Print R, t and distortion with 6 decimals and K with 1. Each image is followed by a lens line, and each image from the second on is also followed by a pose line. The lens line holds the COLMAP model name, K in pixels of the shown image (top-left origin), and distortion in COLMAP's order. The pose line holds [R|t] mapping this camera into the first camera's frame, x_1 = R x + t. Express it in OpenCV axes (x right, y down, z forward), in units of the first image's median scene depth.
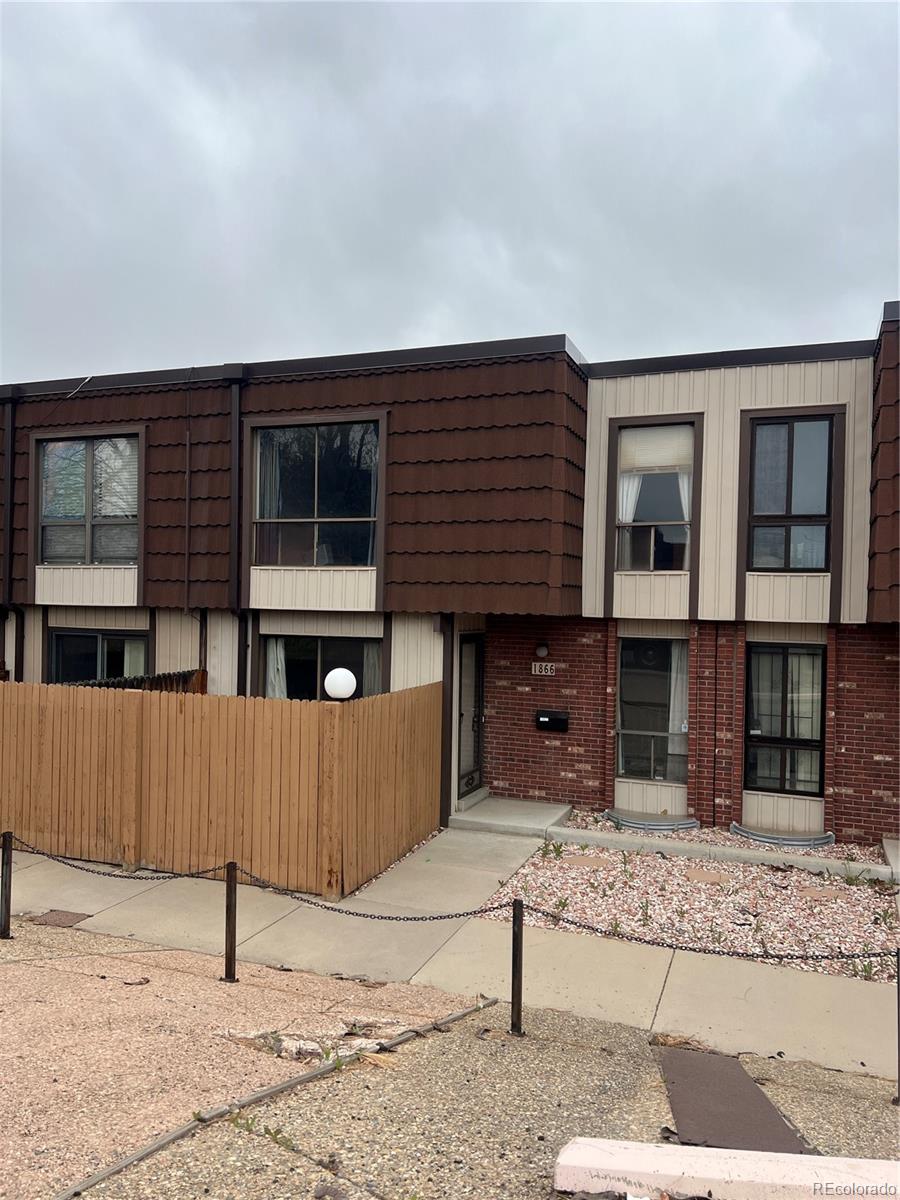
lens RADIAL K [[888.8, 0, 437.8], [0, 888.8, 603.7], [0, 0, 1]] dist [0.058880, -0.001850]
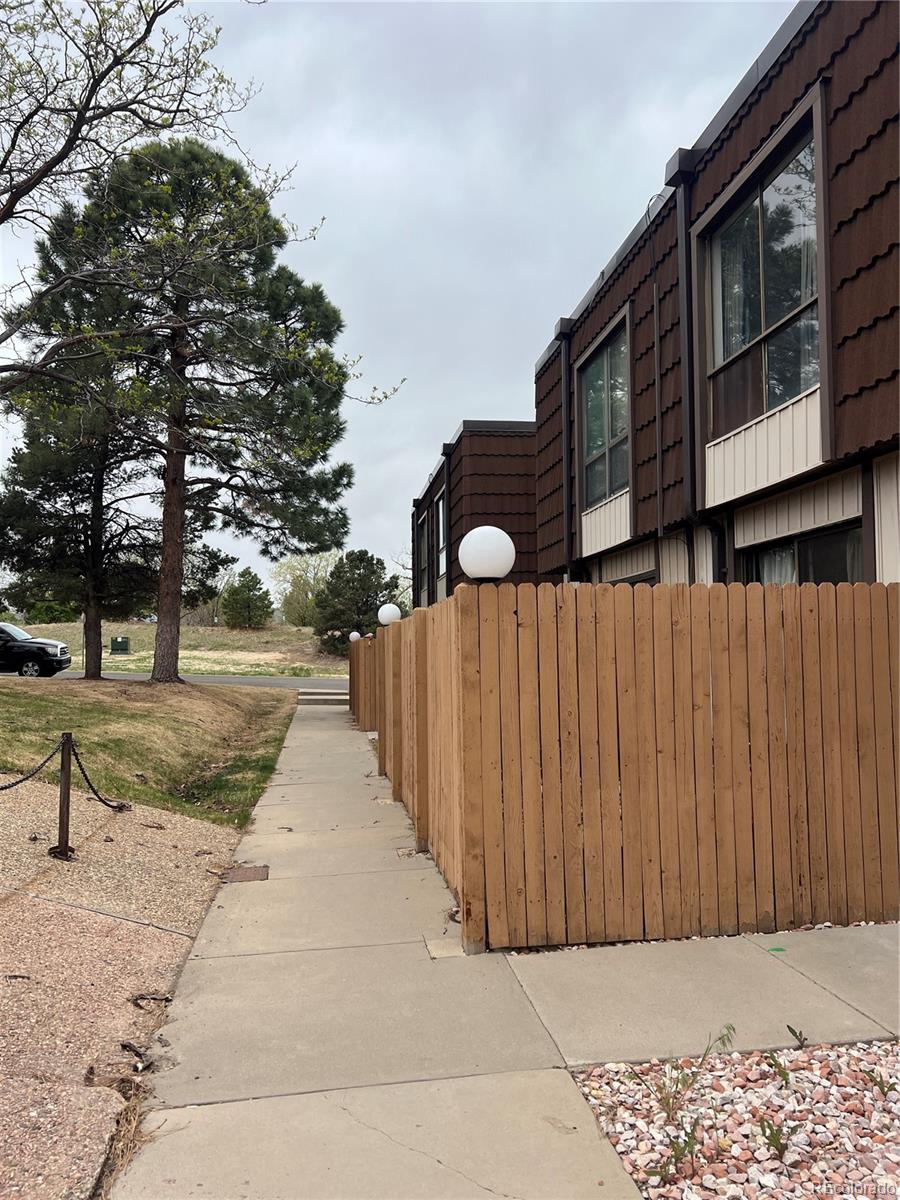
lens RADIAL K [[888.8, 0, 437.8], [0, 888.8, 603.7], [0, 0, 1]] dist [0.058880, -0.001850]
pose [[0.474267, -0.081108, -0.876637, 0.272880], [0.028203, 0.996636, -0.076952, 0.124341], [0.879929, 0.011772, 0.474959, 0.546250]]
